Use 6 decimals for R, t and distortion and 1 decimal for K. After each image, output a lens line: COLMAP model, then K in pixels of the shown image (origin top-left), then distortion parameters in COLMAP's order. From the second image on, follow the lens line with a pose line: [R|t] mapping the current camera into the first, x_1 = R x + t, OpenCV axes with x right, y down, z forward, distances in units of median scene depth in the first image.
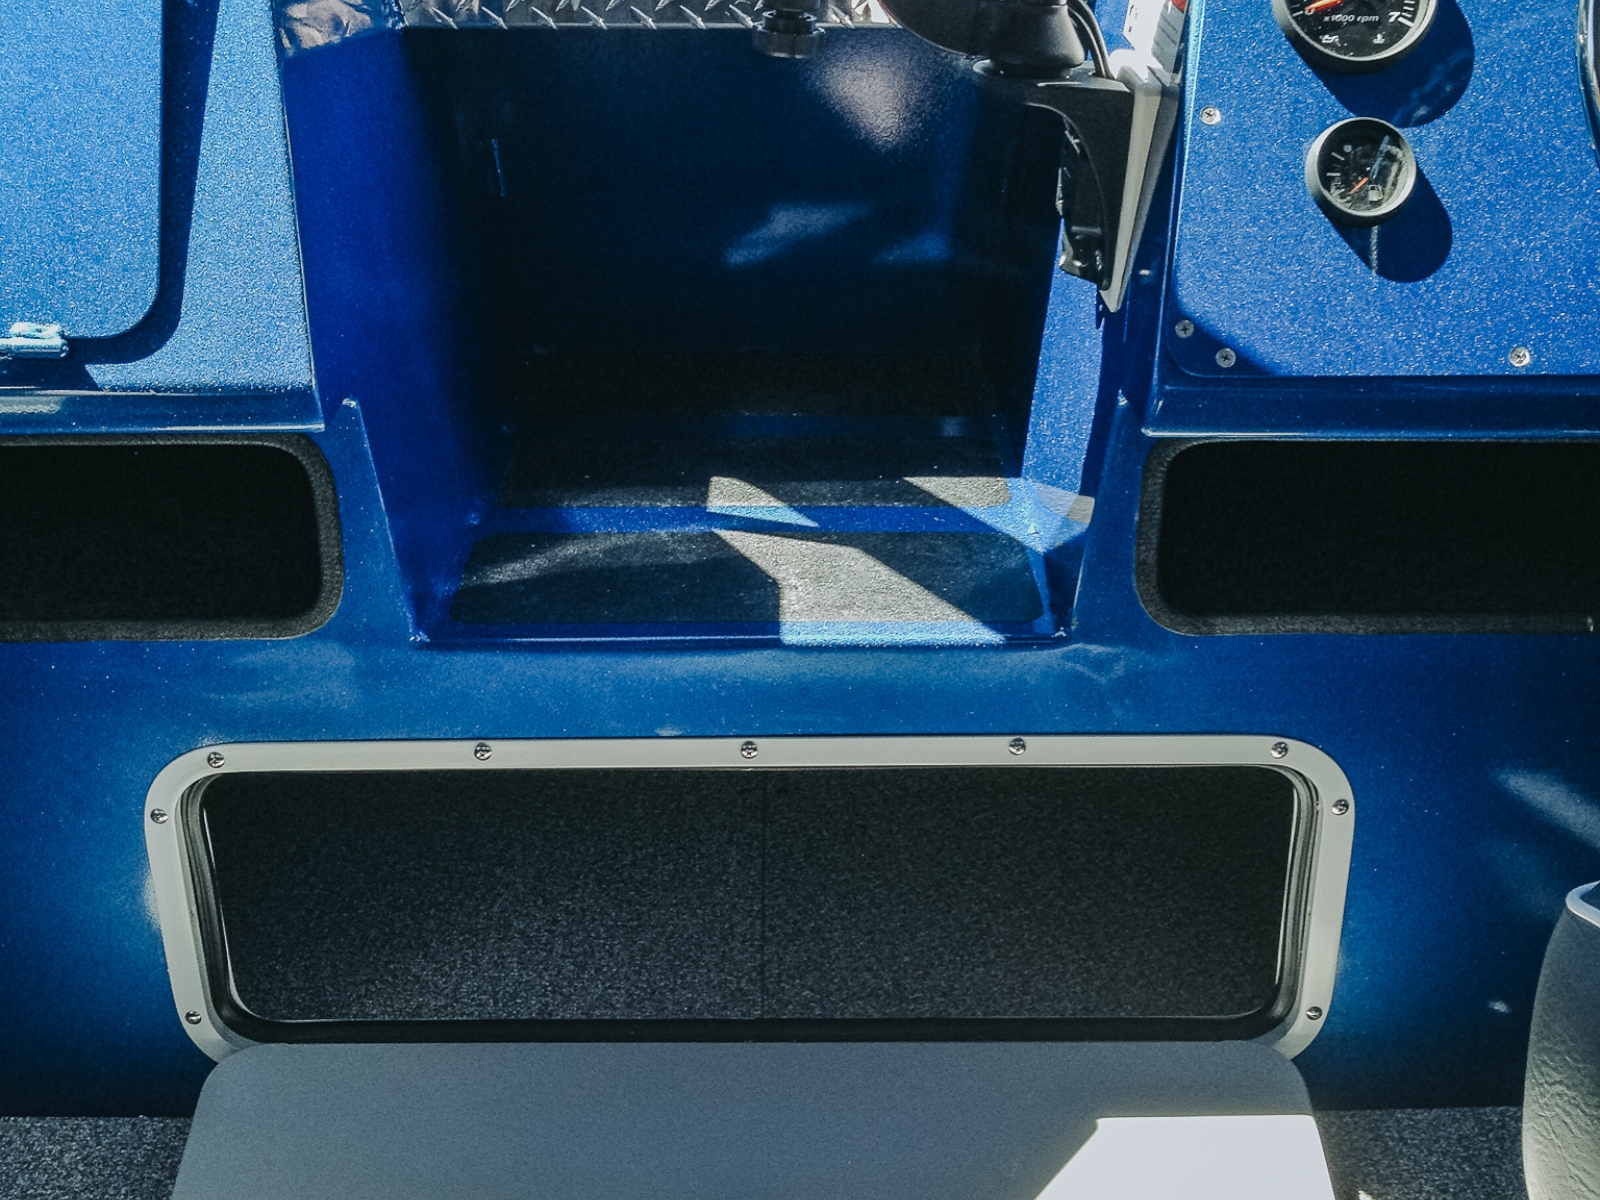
lens RADIAL K [[1996.1, 0, 802.8], [0, 1996.1, 562.4], [0, 0, 1]] dist [0.027996, 0.051330]
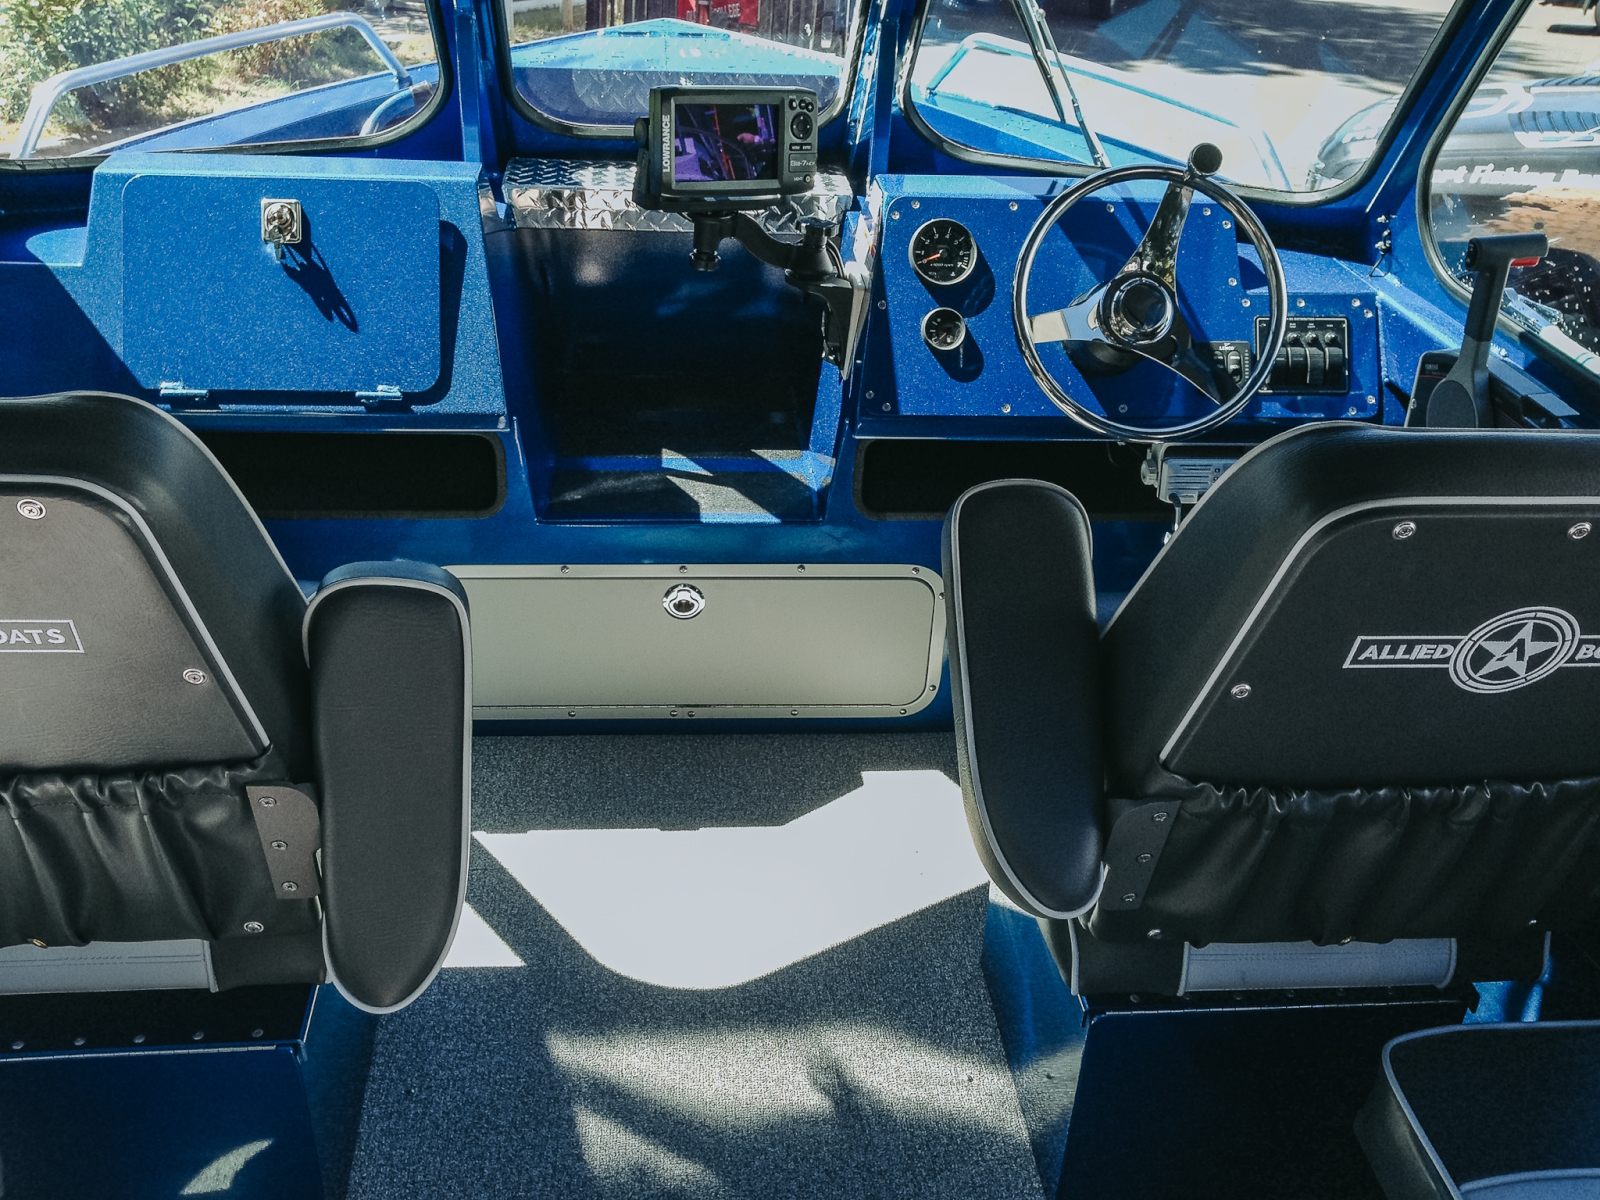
lens RADIAL K [[1578.3, 0, 764.9], [0, 1578.3, 600.7], [0, 0, 1]] dist [0.085819, -0.190058]
pose [[0.997754, 0.004036, 0.066858, -0.056973], [-0.010425, 0.995375, 0.095495, -0.045275], [-0.066164, -0.095977, 0.993182, -0.820414]]
